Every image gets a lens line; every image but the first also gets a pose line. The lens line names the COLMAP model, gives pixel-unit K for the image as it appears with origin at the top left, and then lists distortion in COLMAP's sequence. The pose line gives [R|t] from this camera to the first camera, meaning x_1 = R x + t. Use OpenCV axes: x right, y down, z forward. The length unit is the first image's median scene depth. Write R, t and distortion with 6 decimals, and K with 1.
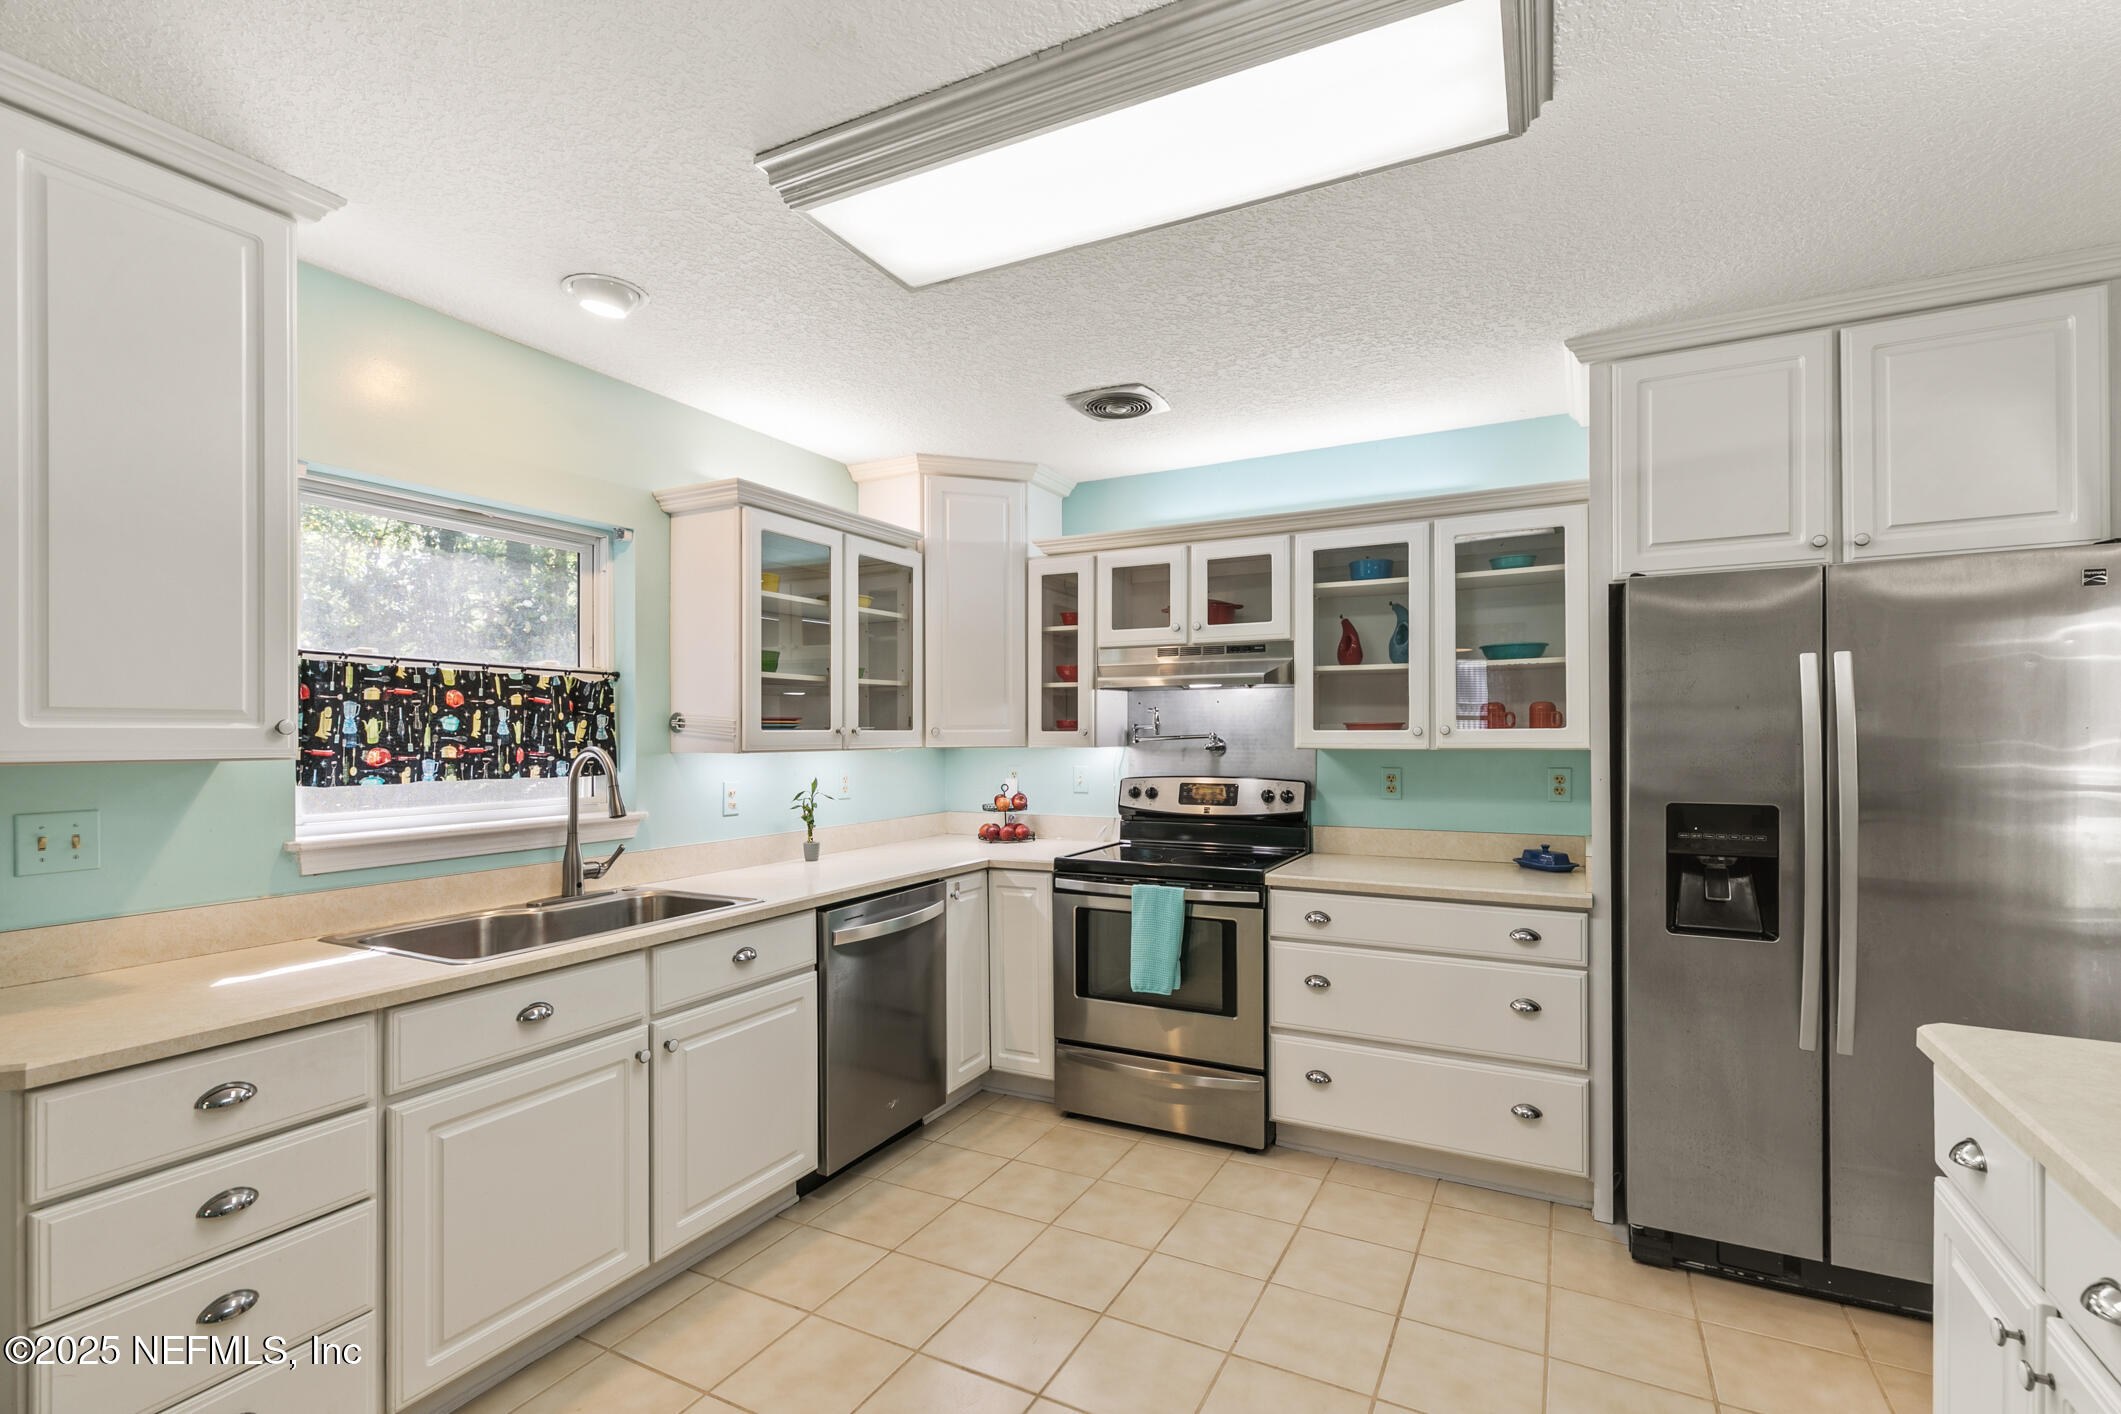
lens RADIAL K [[952.9, 0, 1063.7], [0, 952.9, 731.8], [0, 0, 1]] dist [0.000328, -0.000391]
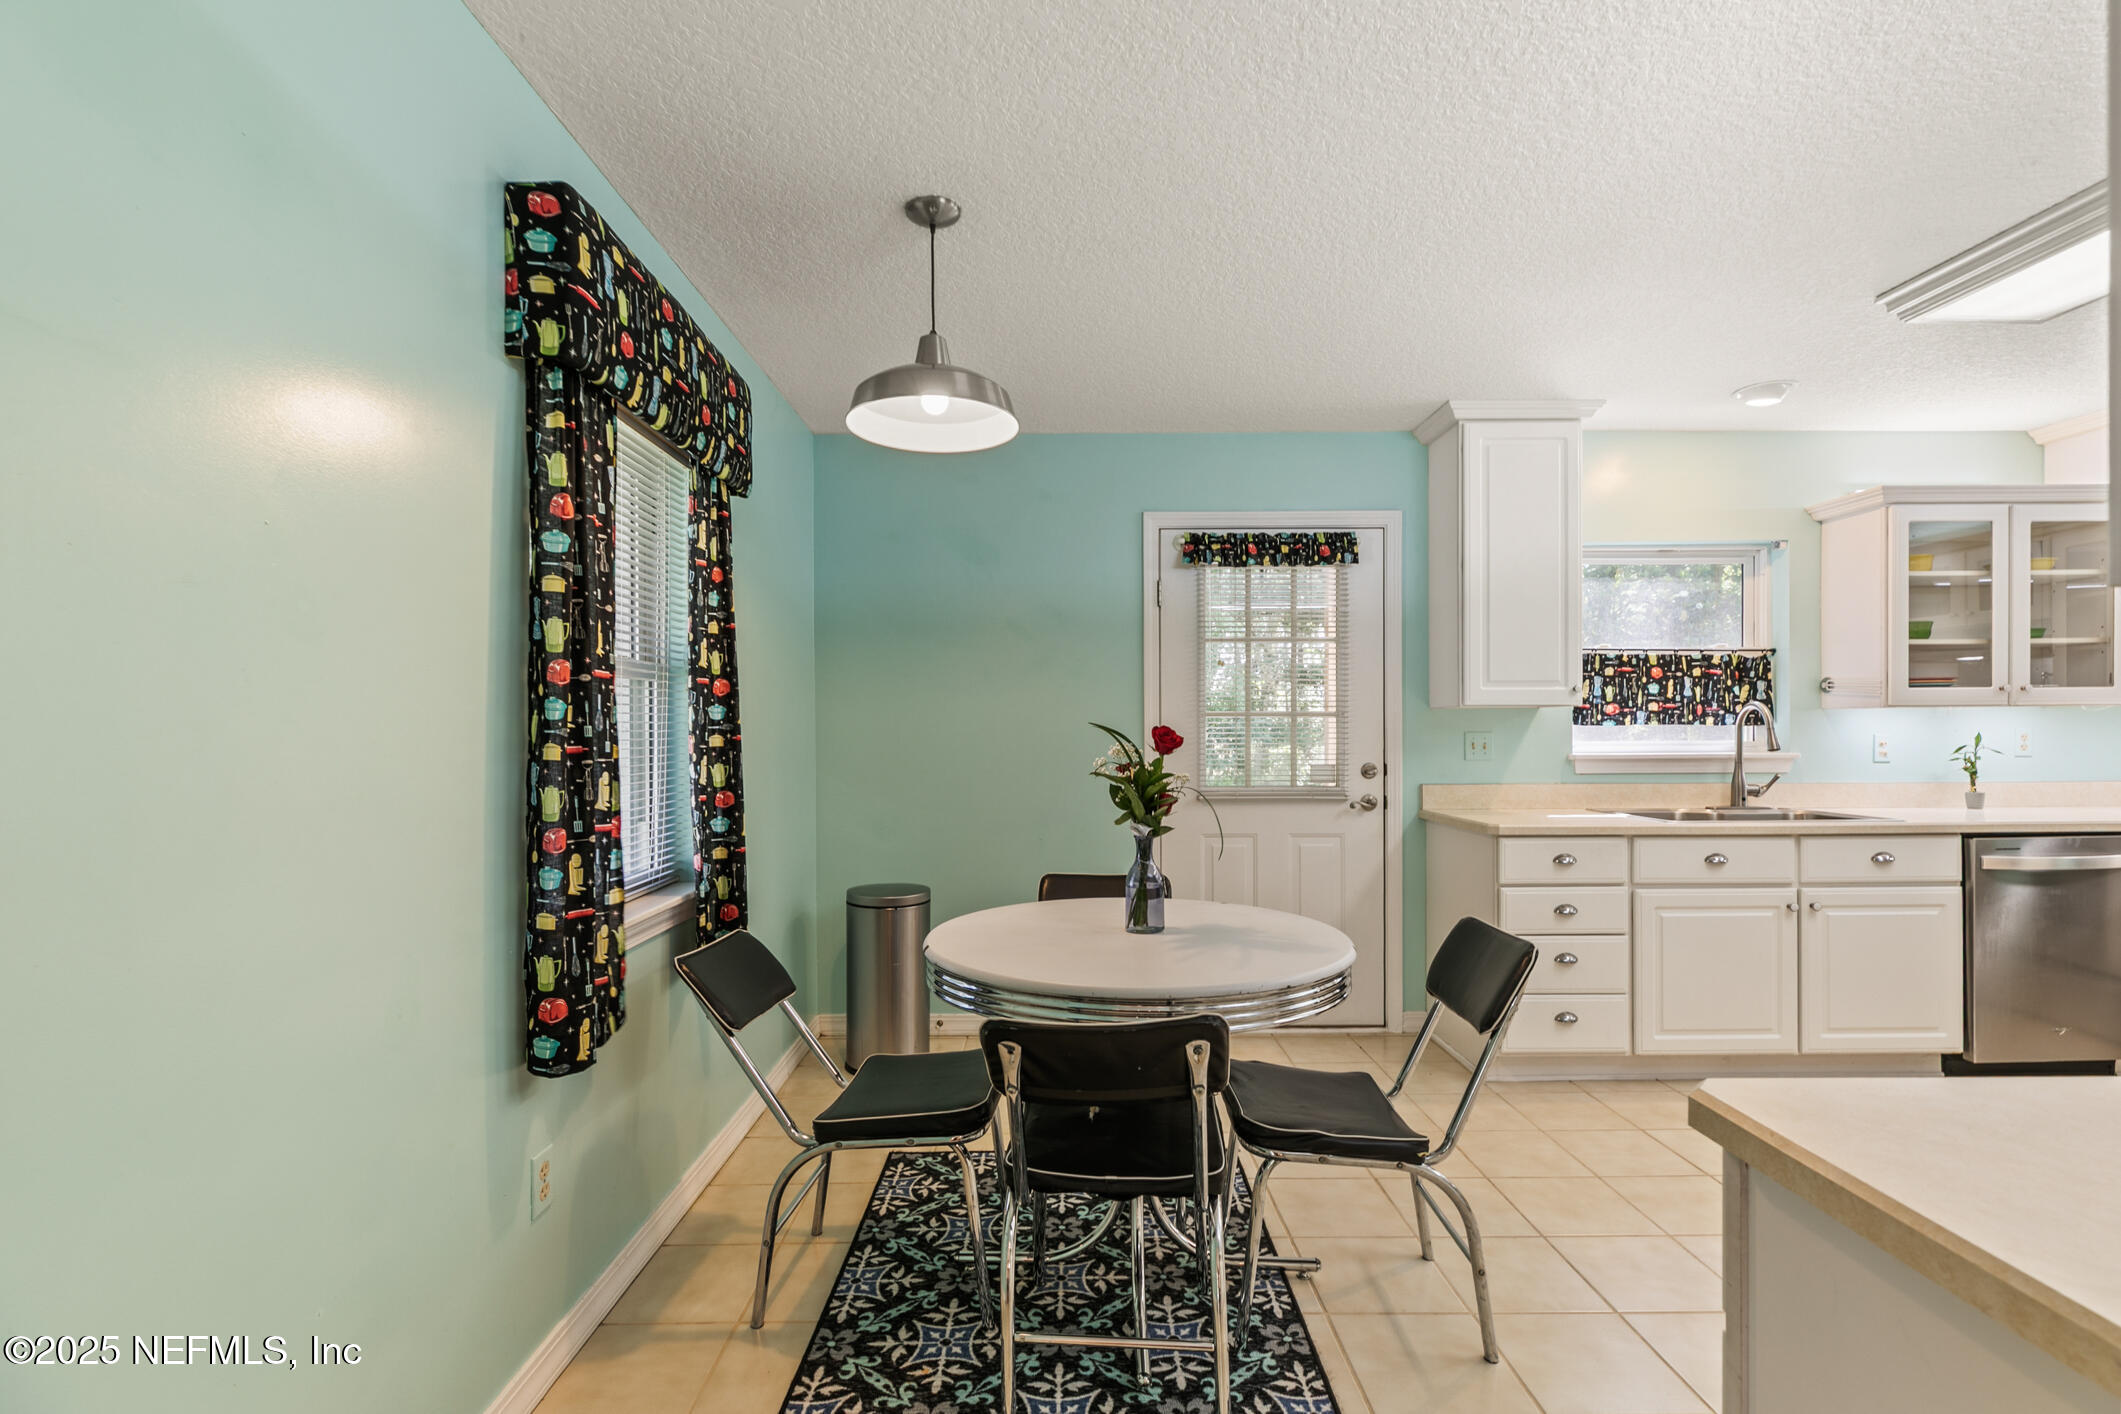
lens RADIAL K [[952.9, 0, 1063.7], [0, 952.9, 731.8], [0, 0, 1]] dist [0.000328, -0.000391]
pose [[0.469684, 0.004229, -0.882824, 0.263104], [0.004960, 0.999960, 0.007429, 0.042172], [0.882820, -0.007868, 0.469645, -0.548137]]
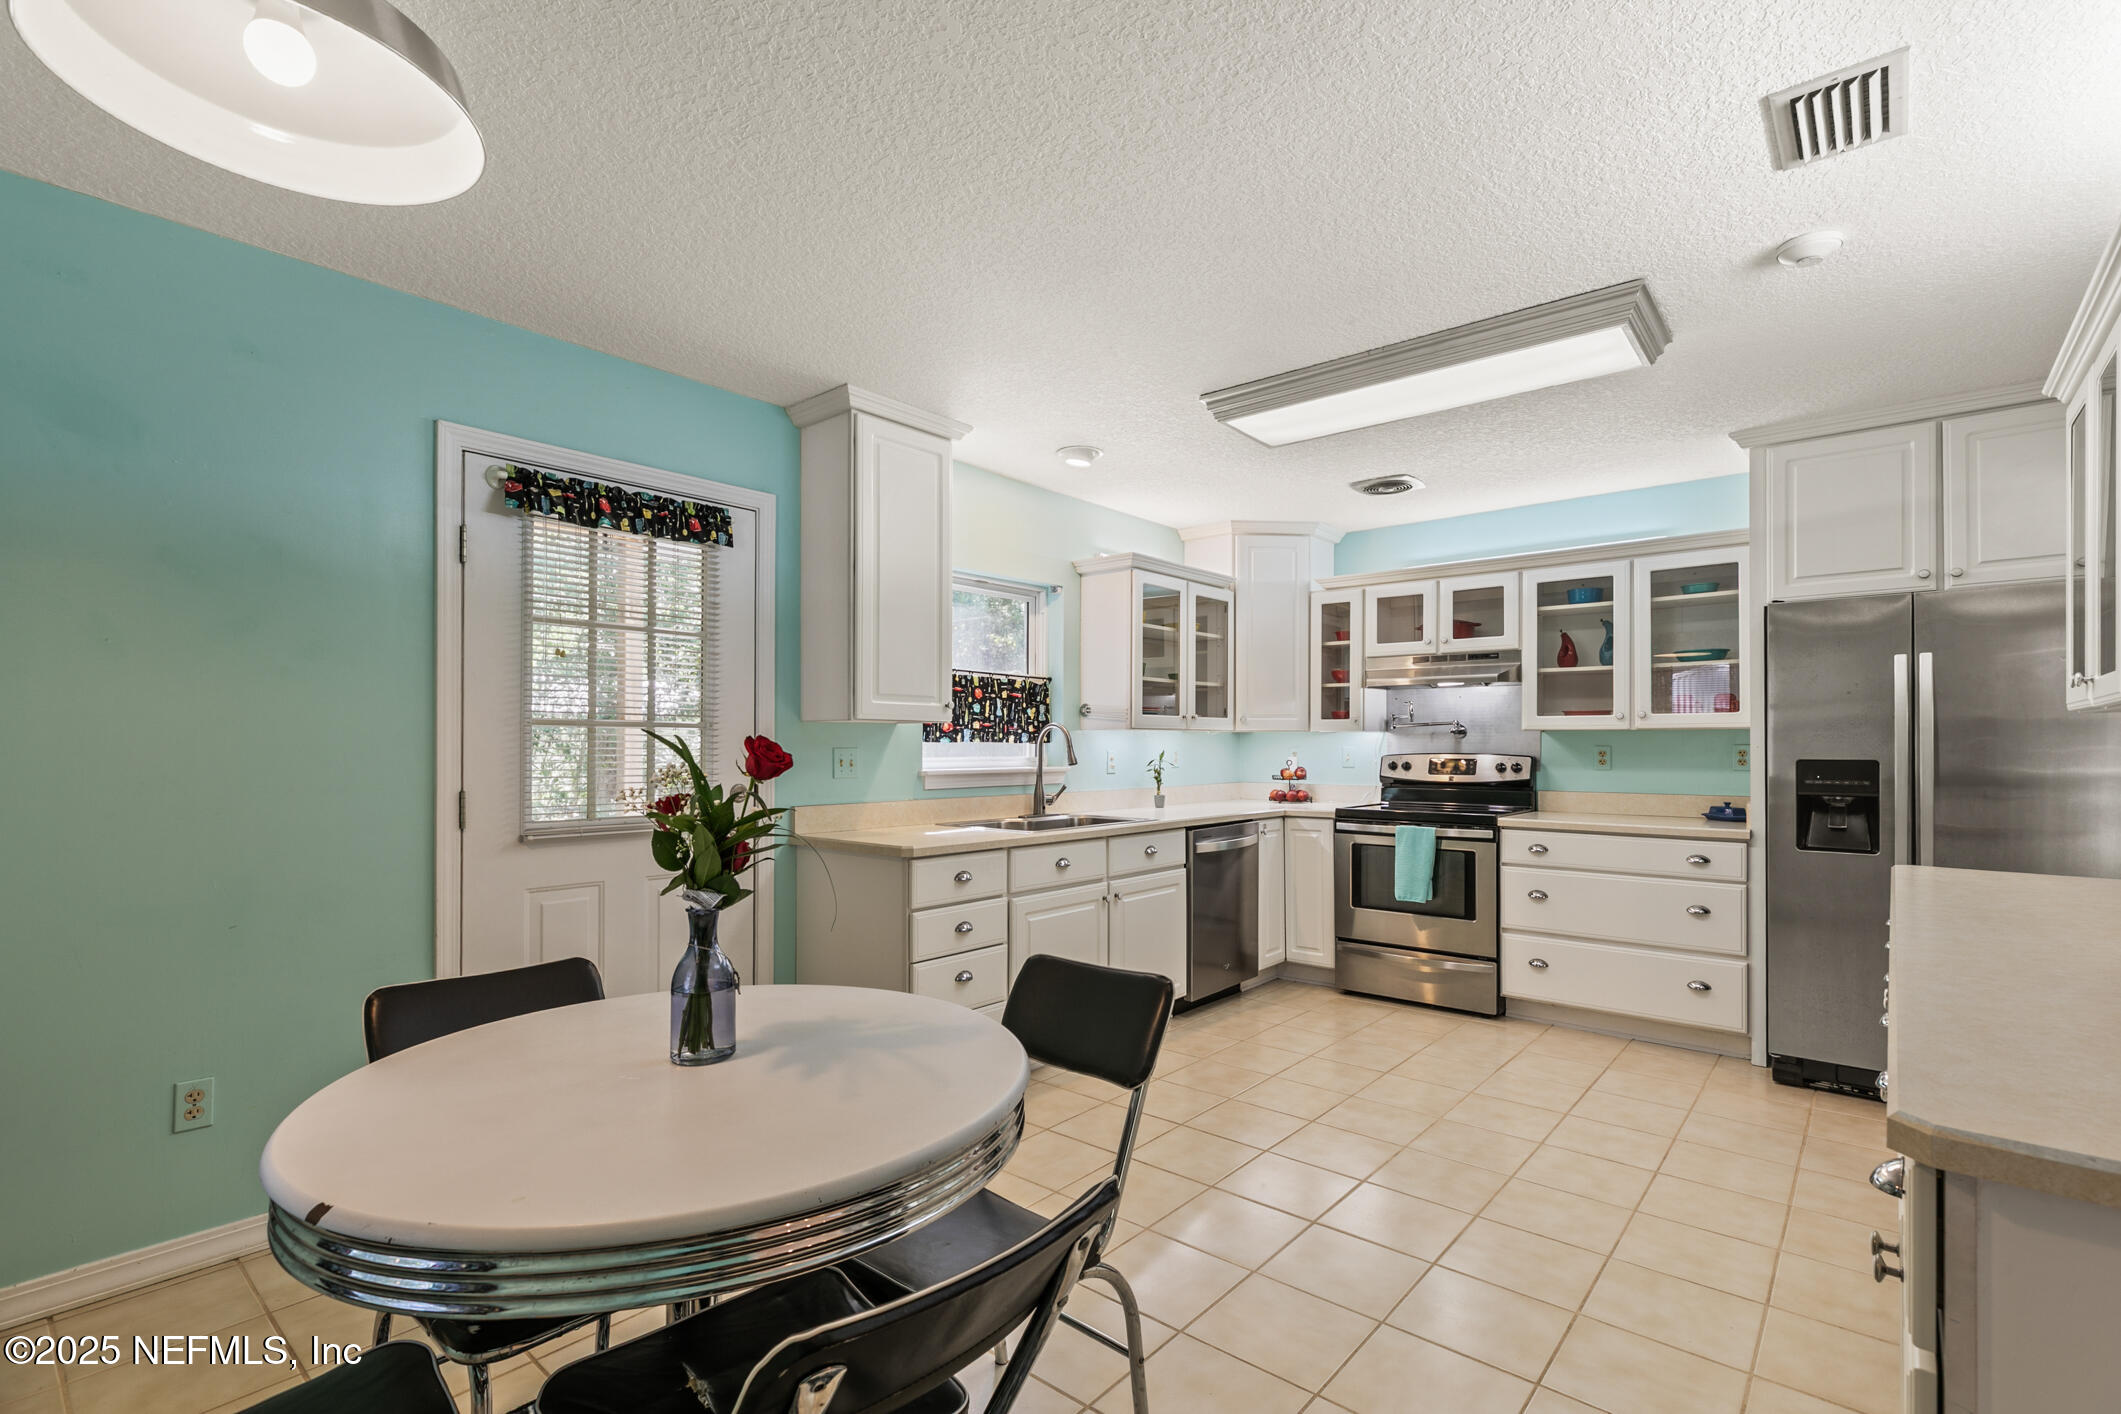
lens RADIAL K [[960.7, 0, 1056.9], [0, 960.7, 737.5], [0, 0, 1]] dist [-0.000234, -0.000261]
pose [[0.974087, 0.004063, -0.226136, -0.110129], [-0.005231, 0.999976, -0.004567, 0.046010], [0.226112, 0.005632, 0.974085, -0.571314]]
